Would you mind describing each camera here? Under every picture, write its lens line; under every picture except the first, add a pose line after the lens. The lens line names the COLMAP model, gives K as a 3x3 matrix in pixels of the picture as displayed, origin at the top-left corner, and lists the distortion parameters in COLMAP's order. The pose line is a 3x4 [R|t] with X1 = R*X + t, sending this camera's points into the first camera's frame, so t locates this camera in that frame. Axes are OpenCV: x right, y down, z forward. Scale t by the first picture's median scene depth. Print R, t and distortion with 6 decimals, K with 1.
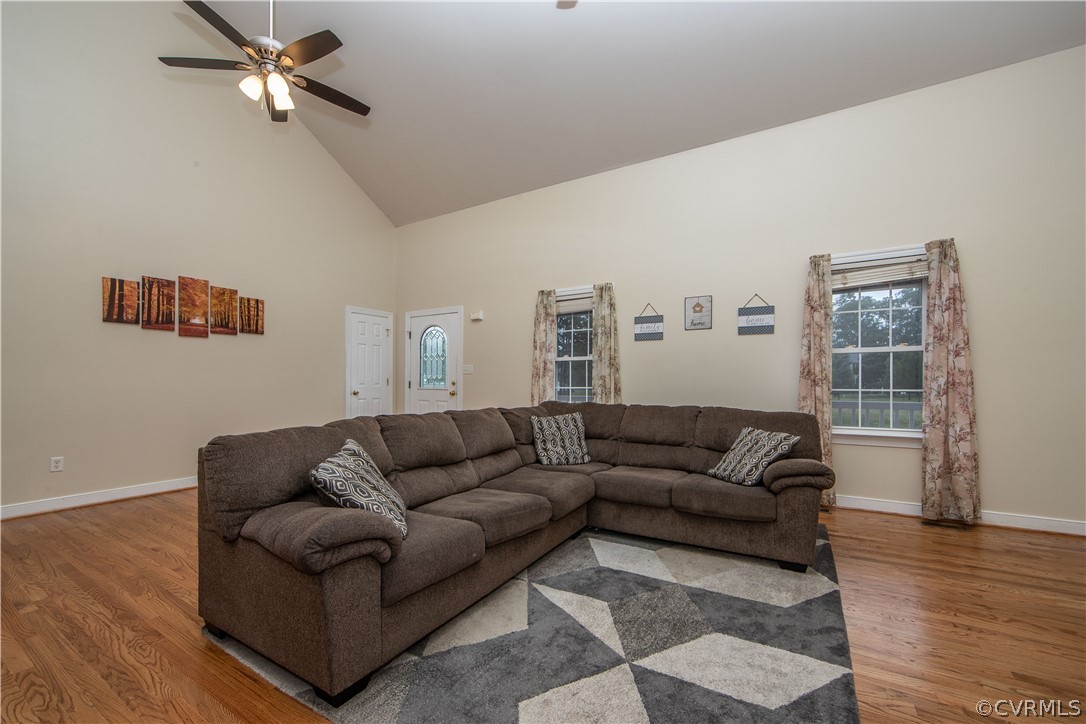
lens RADIAL K [[446.0, 0, 538.0], [0, 446.0, 381.1], [0, 0, 1]] dist [-0.006799, 0.000470]
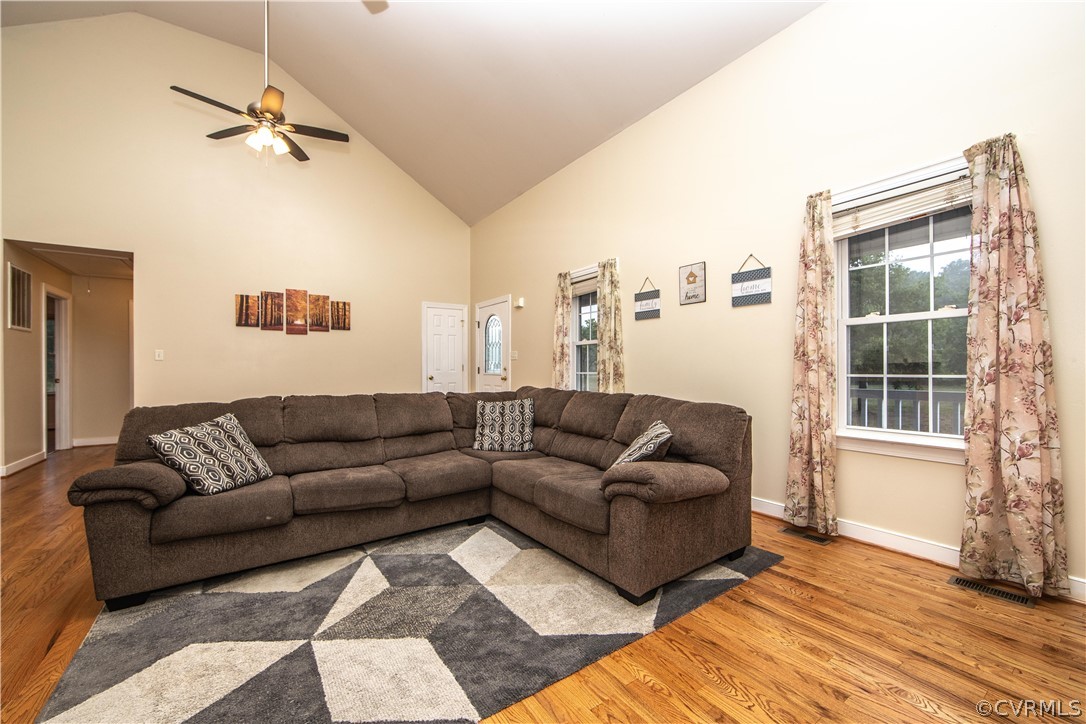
lens RADIAL K [[446.0, 0, 533.7], [0, 446.0, 363.8], [0, 0, 1]] dist [-0.006799, 0.000470]
pose [[0.906587, -0.009176, -0.421918, 0.532239], [0.005953, 0.999942, -0.008956, 0.004311], [0.421976, 0.005607, 0.906590, 0.136939]]
